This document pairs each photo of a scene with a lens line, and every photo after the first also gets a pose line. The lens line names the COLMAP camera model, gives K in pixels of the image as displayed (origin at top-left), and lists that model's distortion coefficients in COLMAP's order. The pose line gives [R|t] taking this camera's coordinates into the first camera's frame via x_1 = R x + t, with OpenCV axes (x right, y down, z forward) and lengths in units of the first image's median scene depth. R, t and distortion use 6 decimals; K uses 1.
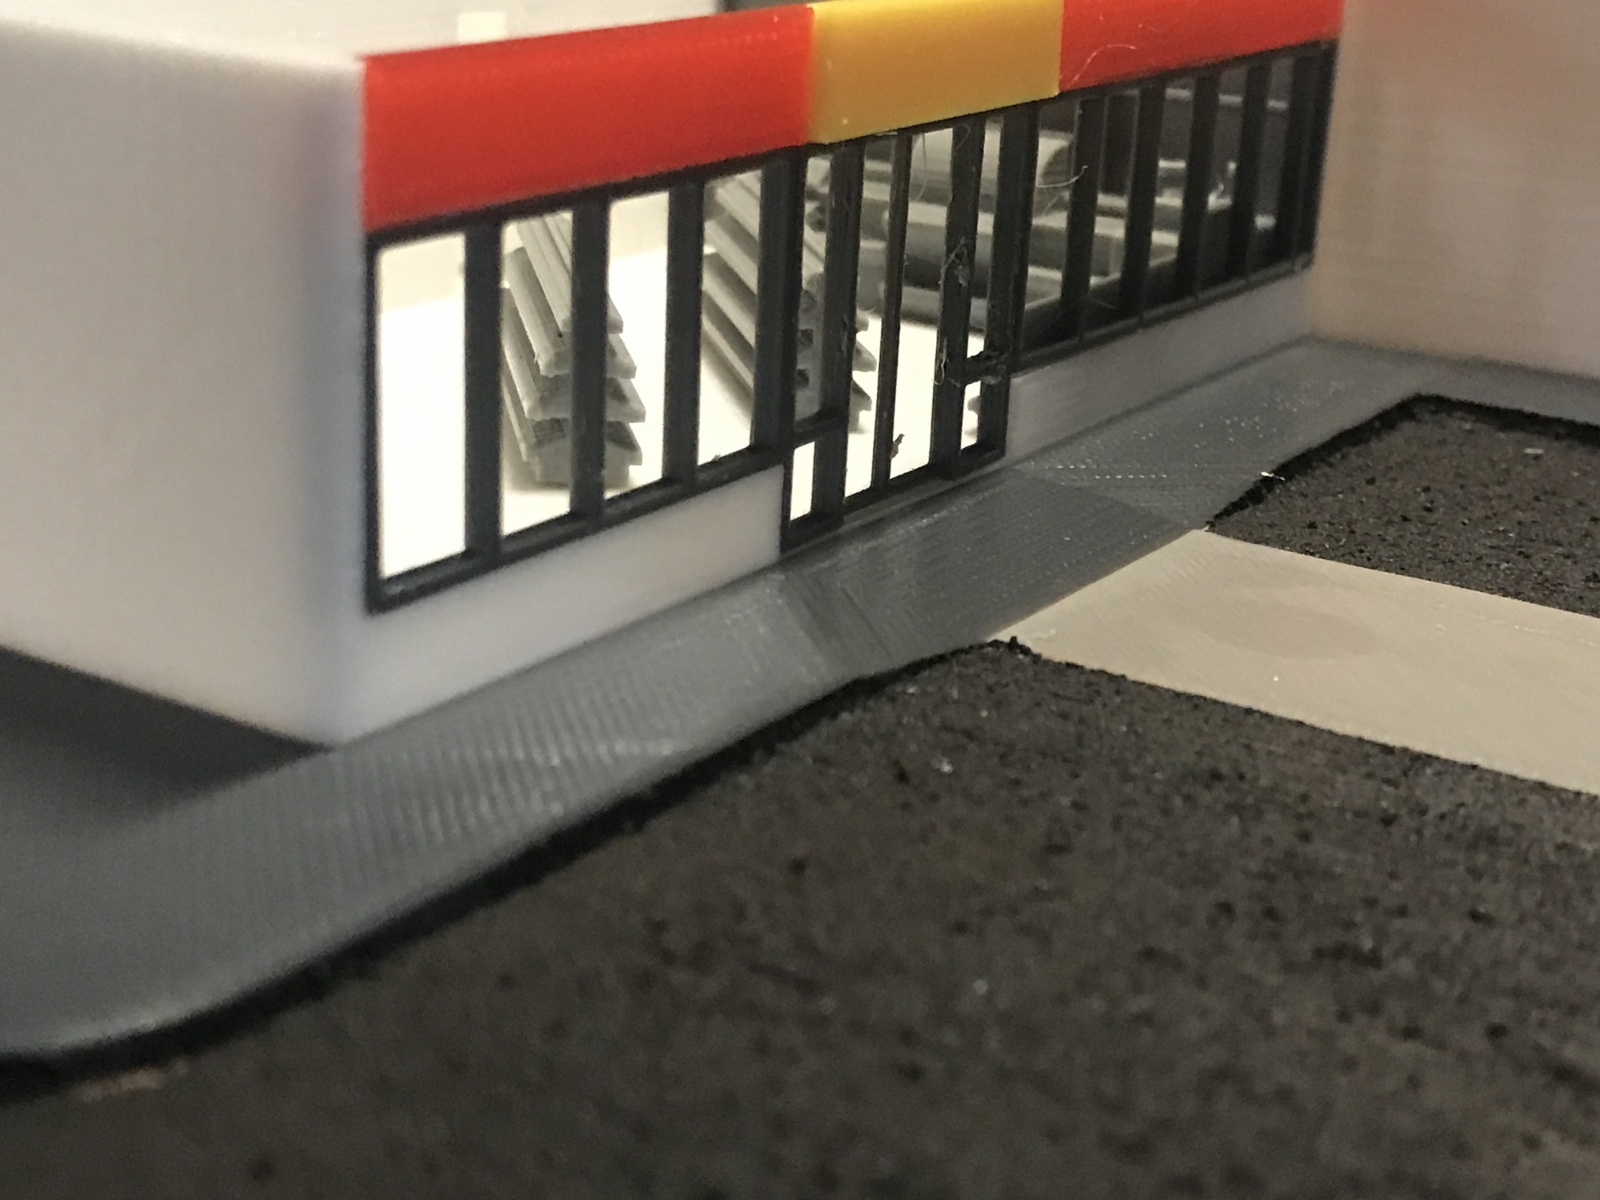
lens RADIAL K [[2676.3, 0, 734.1], [0, 2676.3, 600.3], [0, 0, 1]] dist [0.006980, 0.001774]
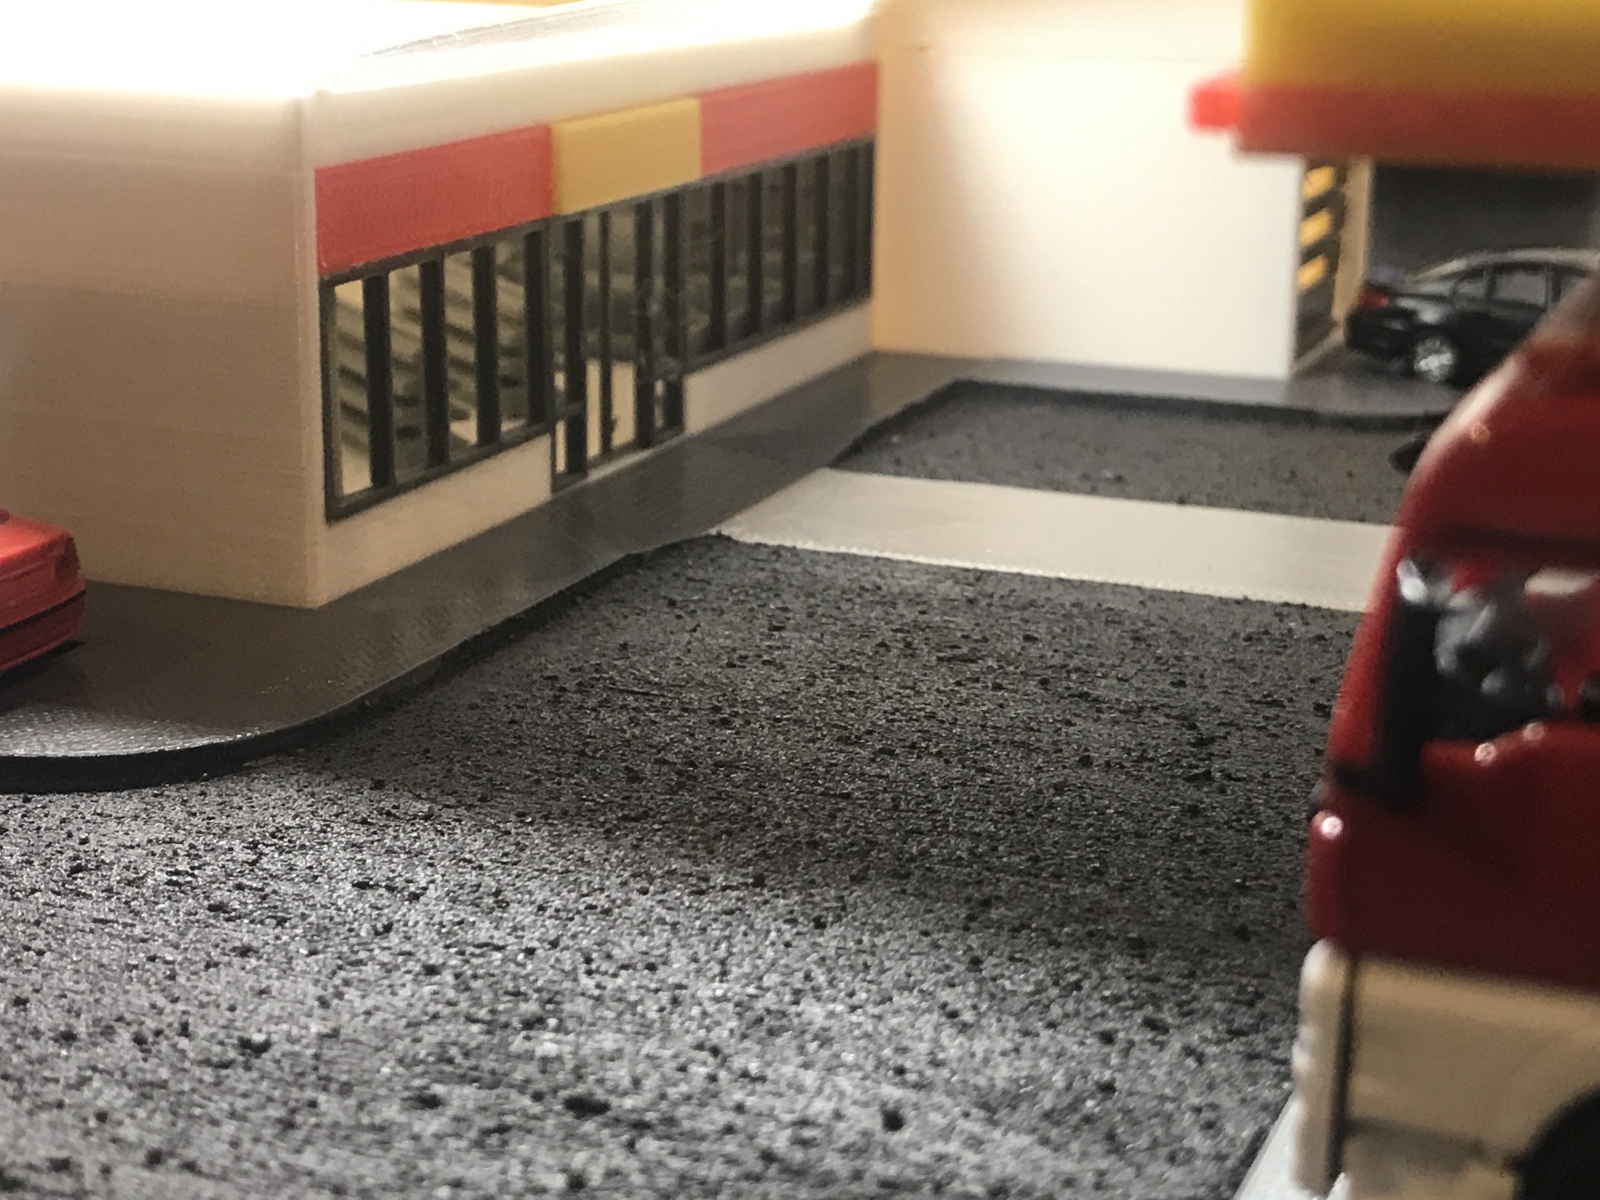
lens RADIAL K [[2698.8, 0, 800.0], [0, 2698.8, 600.3], [0, 0, 1]] dist [-0.002166, -0.013470]
pose [[0.977932, -0.078079, 0.193785, -0.164027], [0.086953, 0.995499, -0.037706, 0.125214], [-0.189968, 0.053724, 0.980319, -0.549760]]
